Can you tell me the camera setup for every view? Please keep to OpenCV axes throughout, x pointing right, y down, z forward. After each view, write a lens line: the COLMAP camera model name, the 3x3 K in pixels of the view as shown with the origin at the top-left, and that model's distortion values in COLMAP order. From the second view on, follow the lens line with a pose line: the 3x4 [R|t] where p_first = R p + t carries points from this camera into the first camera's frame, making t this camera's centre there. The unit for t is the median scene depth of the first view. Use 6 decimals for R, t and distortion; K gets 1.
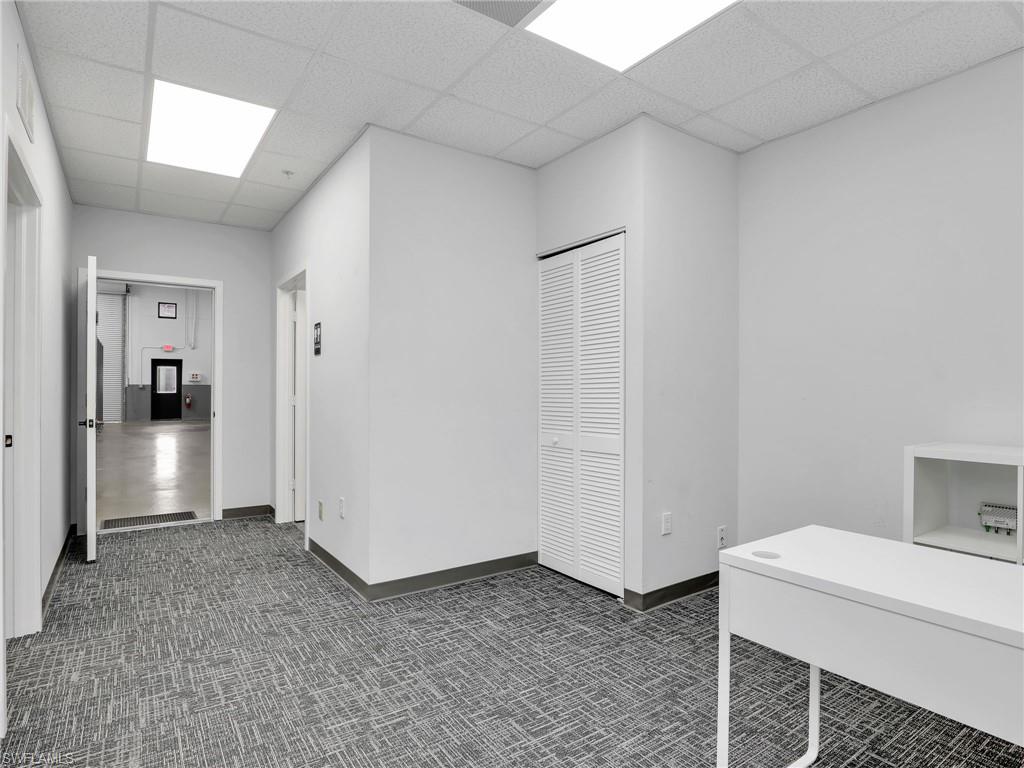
lens RADIAL K [[554.4, 0, 512.0], [0, 554.4, 384.0], [0, 0, 1]] dist [-0.024229, 0.001793]
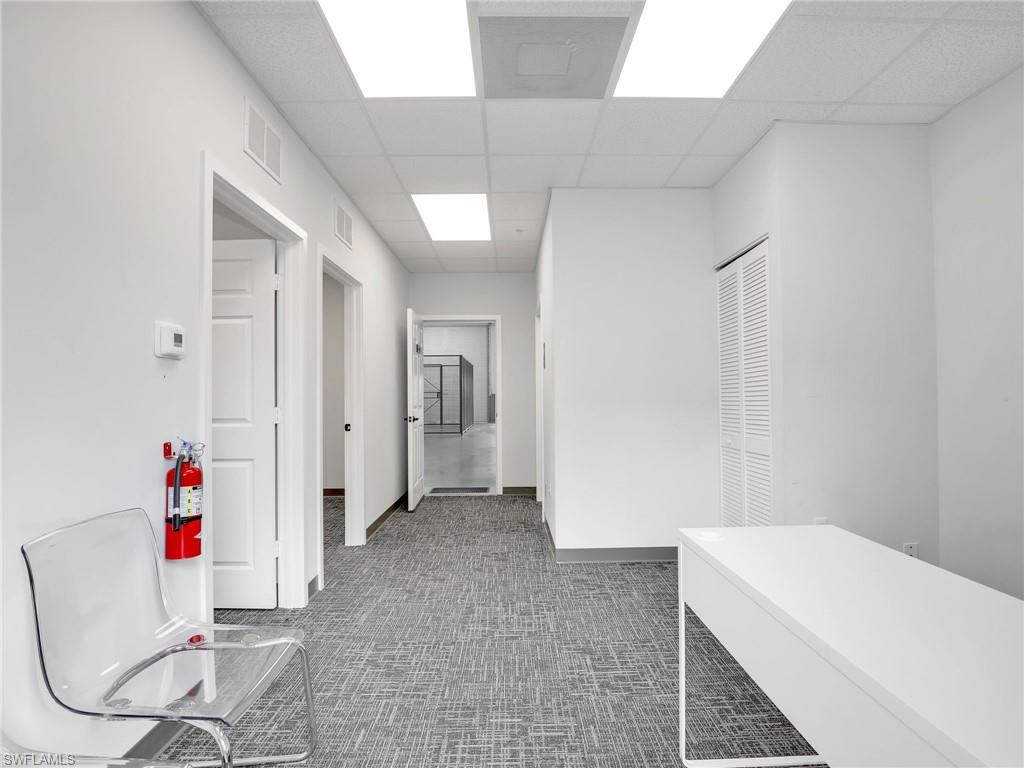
lens RADIAL K [[523.6, 0, 523.5], [0, 523.6, 384.8], [0, 0, 1]] dist [-0.028340, 0.000428]
pose [[0.839078, -0.020938, -0.543608, 0.341244], [0.014293, 0.999763, -0.016446, 0.006048], [0.543824, 0.006030, 0.839178, -0.049895]]
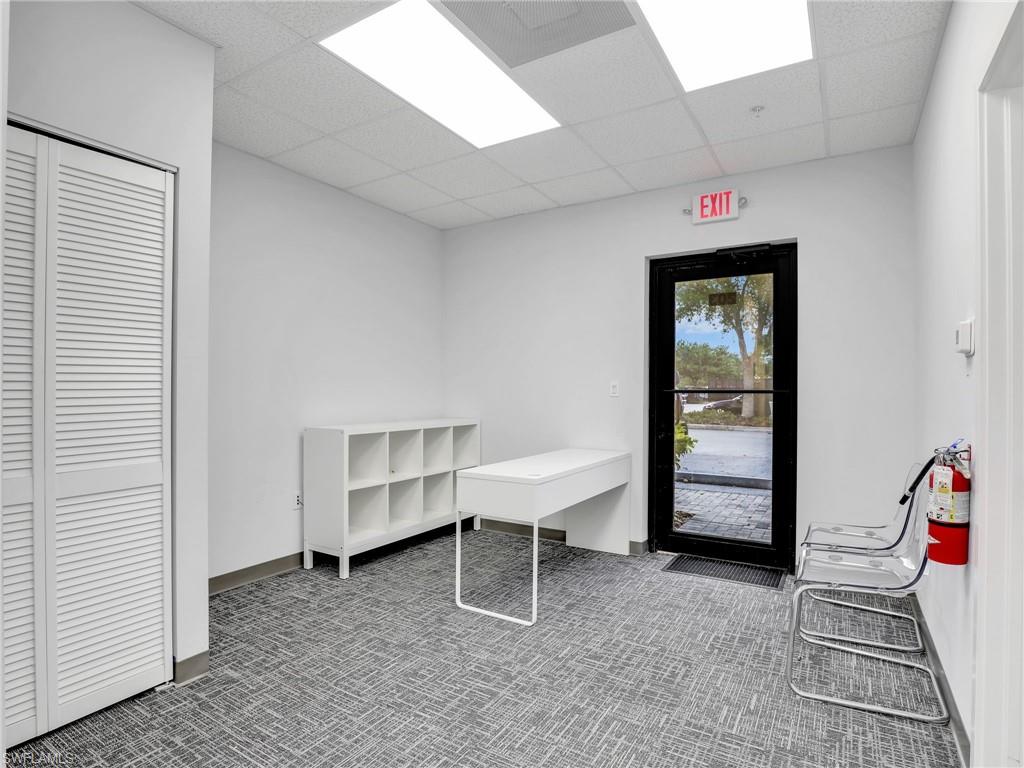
lens RADIAL K [[554.4, 0, 512.0], [0, 554.4, 384.0], [0, 0, 1]] dist [-0.024229, 0.001793]
pose [[-0.402597, 0.008453, 0.915338, -0.630304], [-0.015683, 0.999747, -0.016130, 0.007103], [-0.915243, -0.020849, -0.402362, 0.884598]]
